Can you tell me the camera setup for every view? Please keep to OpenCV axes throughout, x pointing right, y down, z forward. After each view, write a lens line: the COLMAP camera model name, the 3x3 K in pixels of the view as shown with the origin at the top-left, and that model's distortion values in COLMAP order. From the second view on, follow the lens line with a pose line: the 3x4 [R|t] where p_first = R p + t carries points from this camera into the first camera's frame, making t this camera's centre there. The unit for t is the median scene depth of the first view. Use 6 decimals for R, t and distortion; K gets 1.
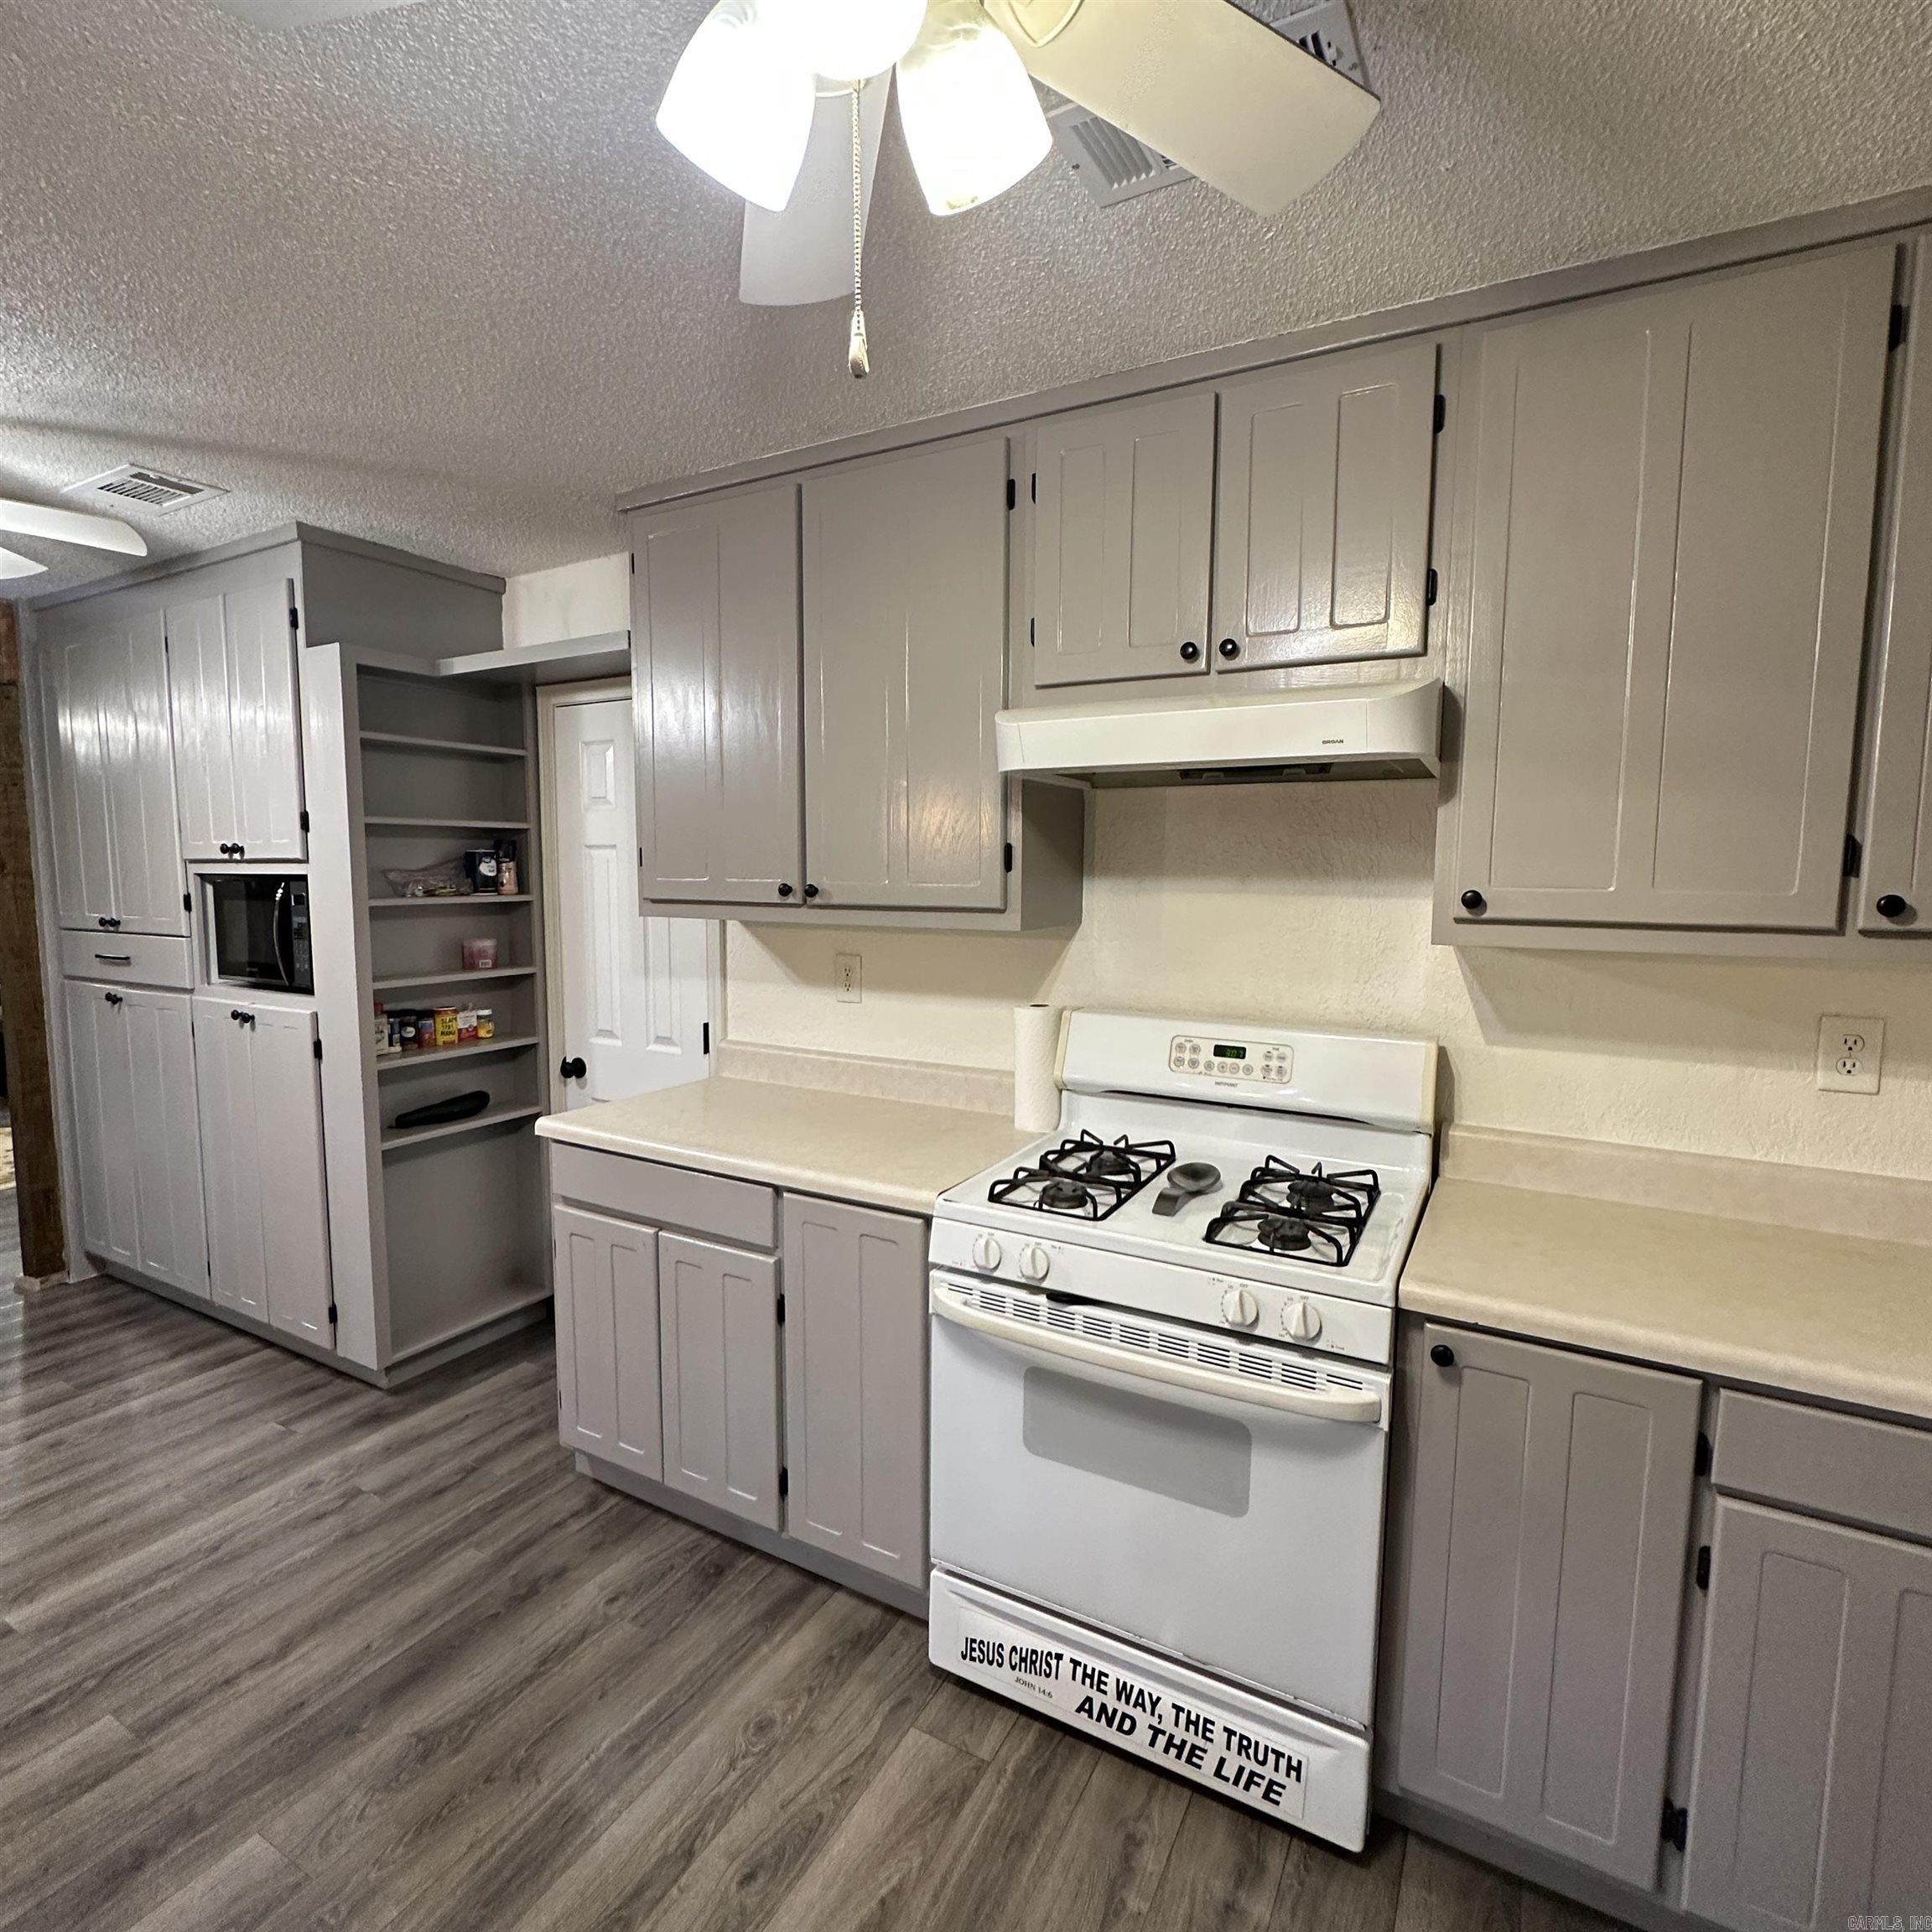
lens RADIAL K [[1026.8, 0, 976.9], [0, 1026.8, 968.6], [0, 0, 1]] dist [-0.004792, -0.000709]
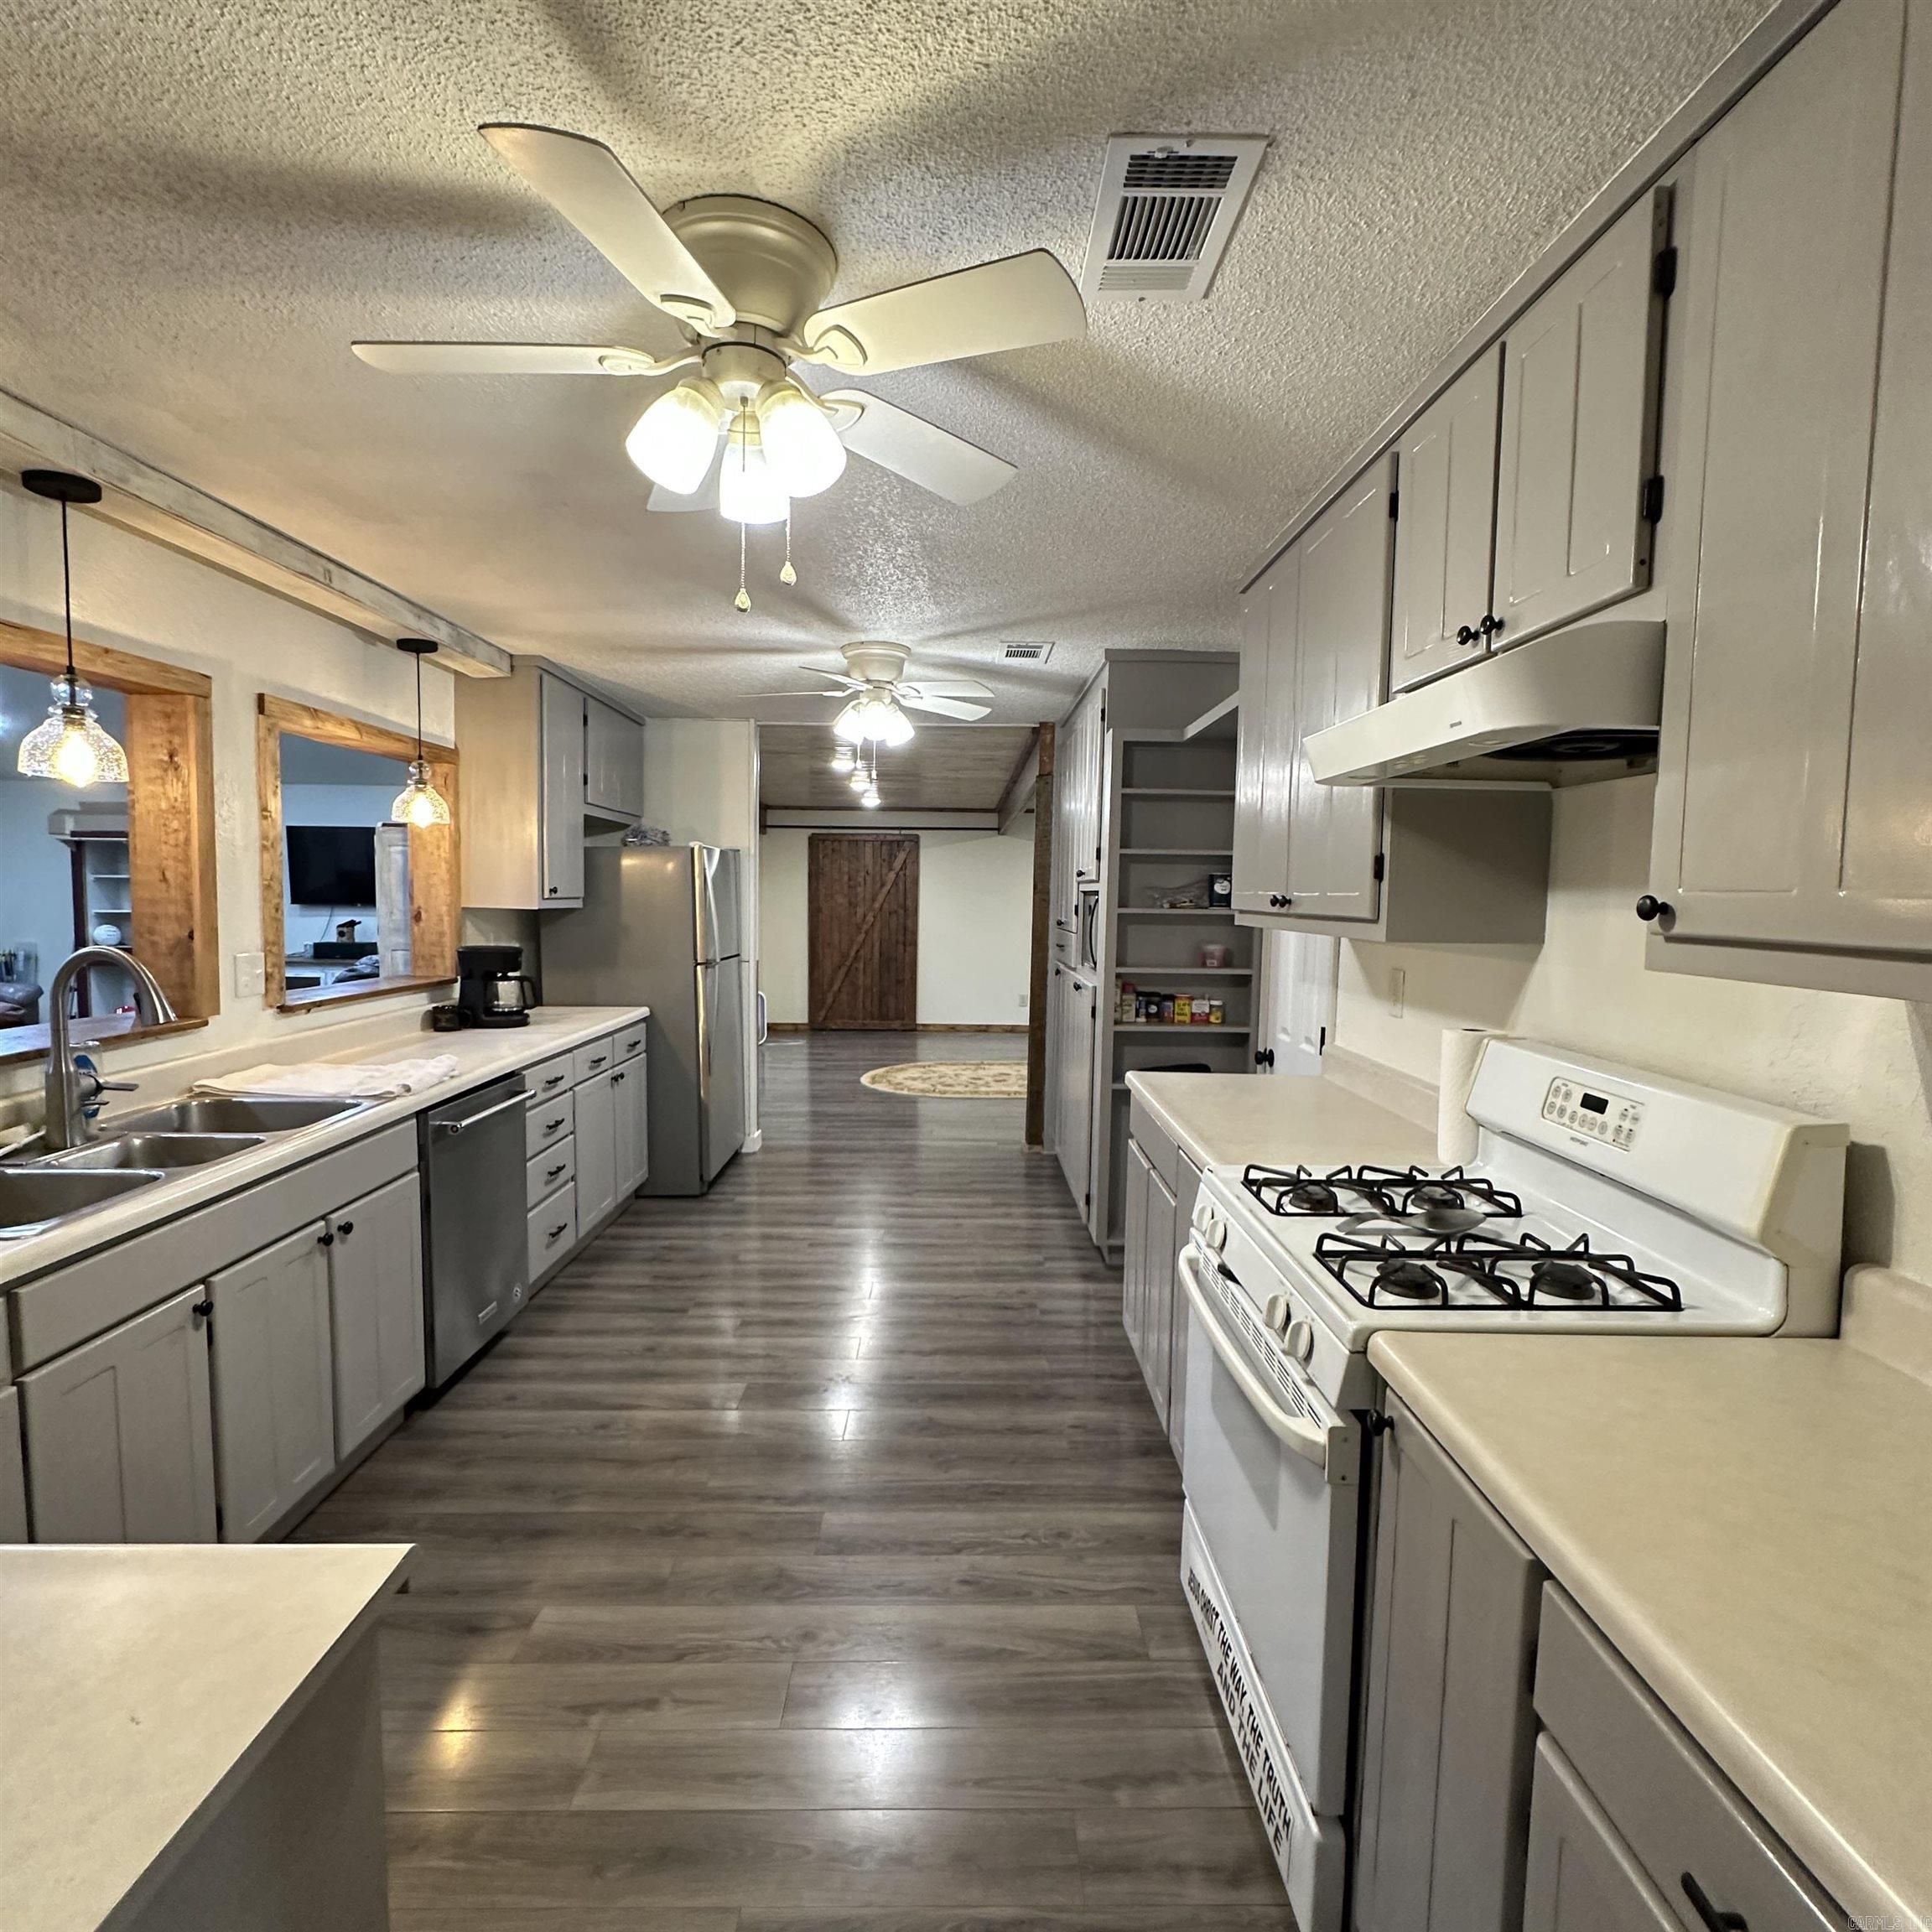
lens RADIAL K [[1026.8, 0, 964.2], [0, 1026.8, 968.7], [0, 0, 1]] dist [-0.004792, -0.000709]
pose [[0.497002, 0.067734, -0.865102, 0.557073], [-0.097434, 0.995000, 0.021928, 0.004926], [0.862262, 0.073392, 0.501116, 0.129565]]
